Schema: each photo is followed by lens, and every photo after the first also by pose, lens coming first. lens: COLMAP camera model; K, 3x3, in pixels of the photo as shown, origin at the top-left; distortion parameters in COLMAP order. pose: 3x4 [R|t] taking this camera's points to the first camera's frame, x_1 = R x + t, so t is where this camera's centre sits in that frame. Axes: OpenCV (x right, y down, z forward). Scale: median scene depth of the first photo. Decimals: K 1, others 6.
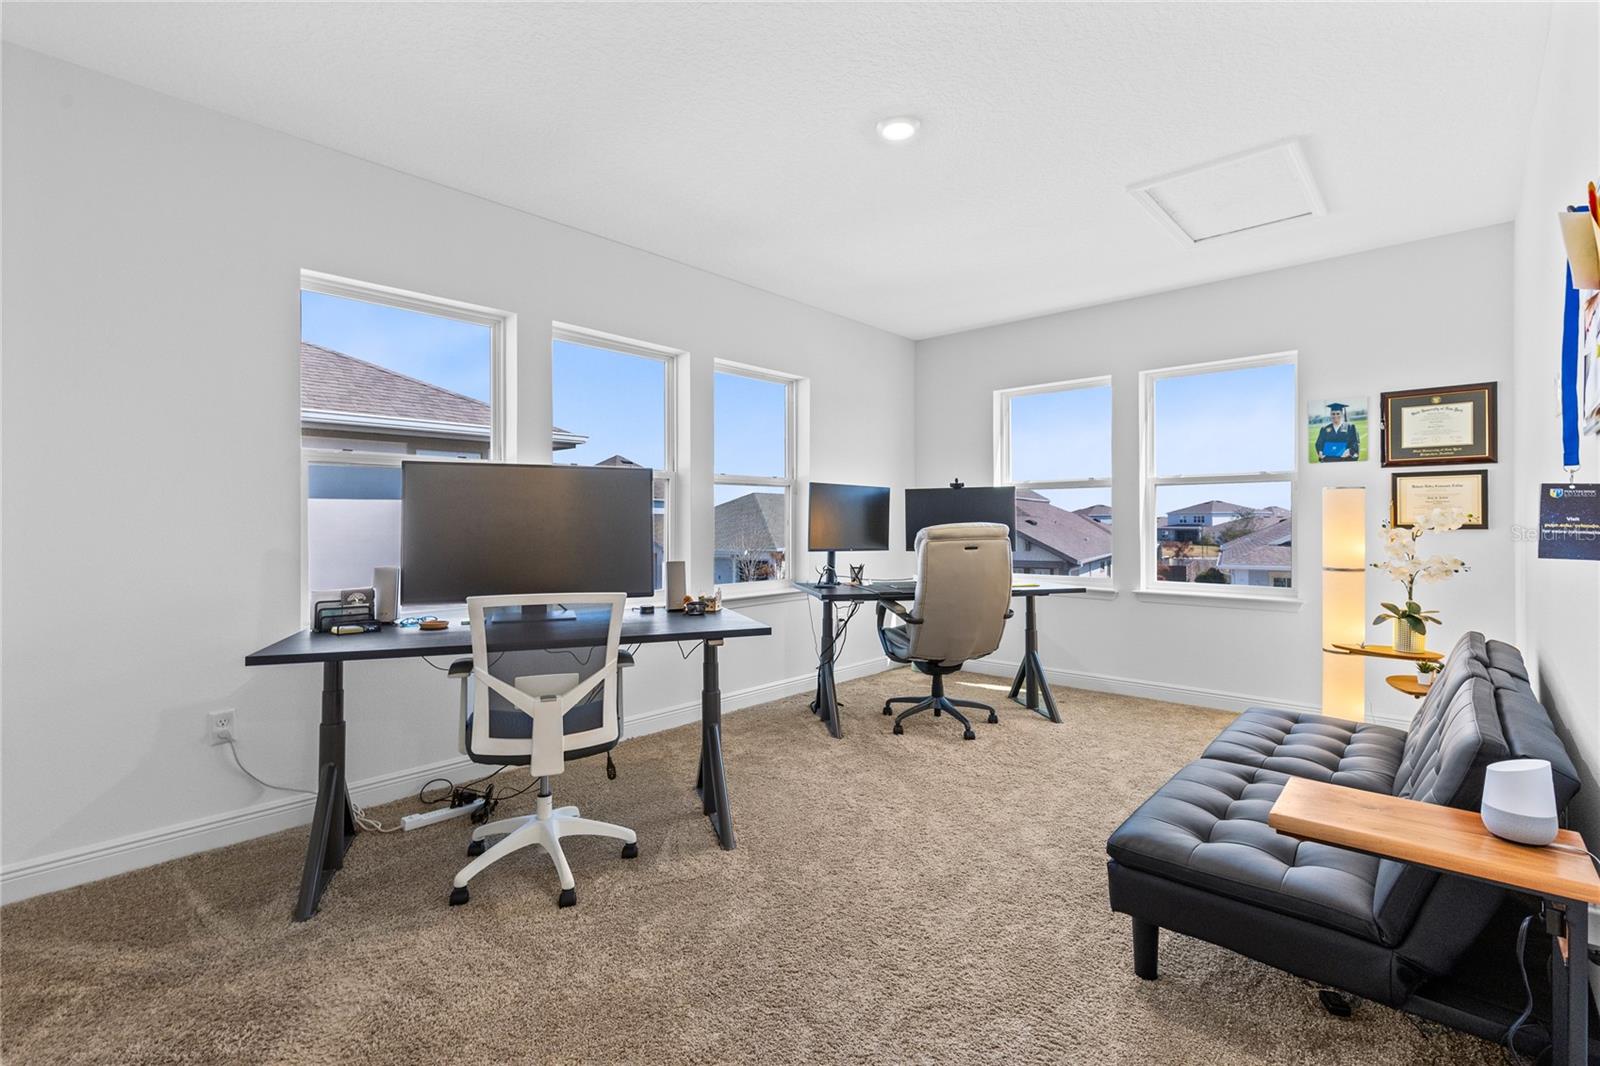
lens RADIAL K [[731.1, 0, 794.5], [0, 731.1, 523.7], [0, 0, 1]] dist [0.002993, 0.000166]
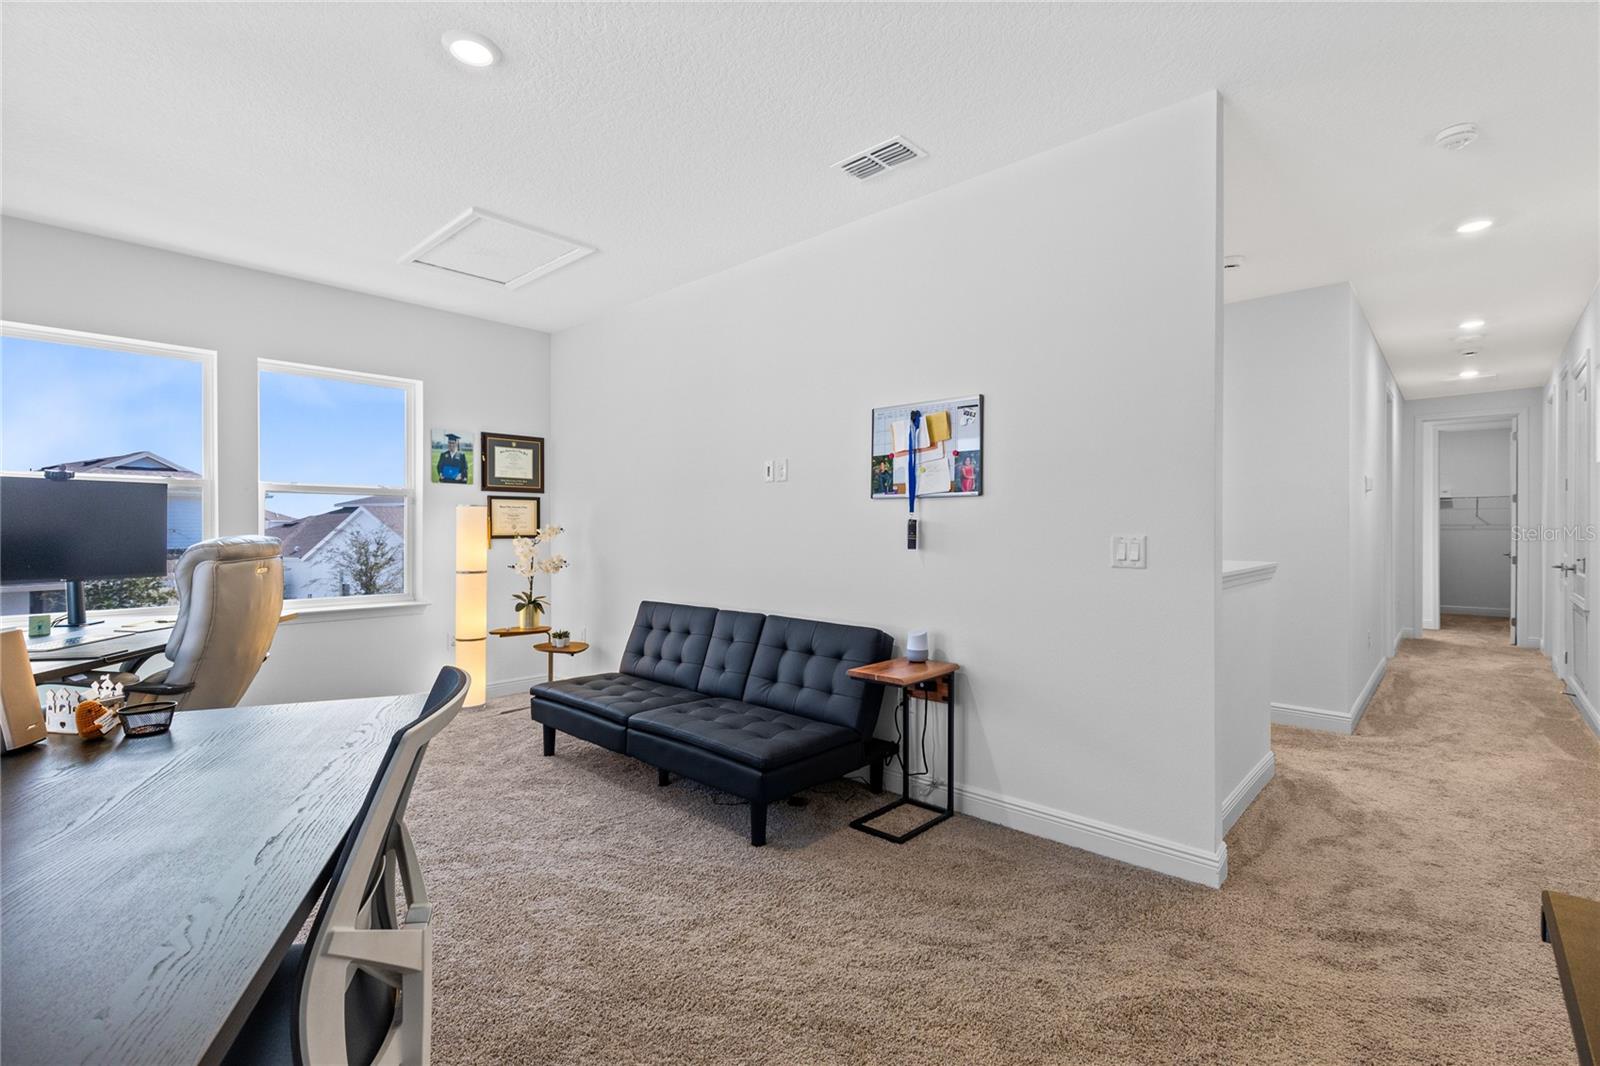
lens RADIAL K [[731.1, 0, 794.5], [0, 731.1, 532.4], [0, 0, 1]] dist [0.002993, 0.000166]
pose [[-0.001889, -0.002265, 0.999996, -0.472840], [0.001923, 0.999996, 0.002268, -0.005688], [-0.999996, 0.001927, -0.001885, 0.456851]]
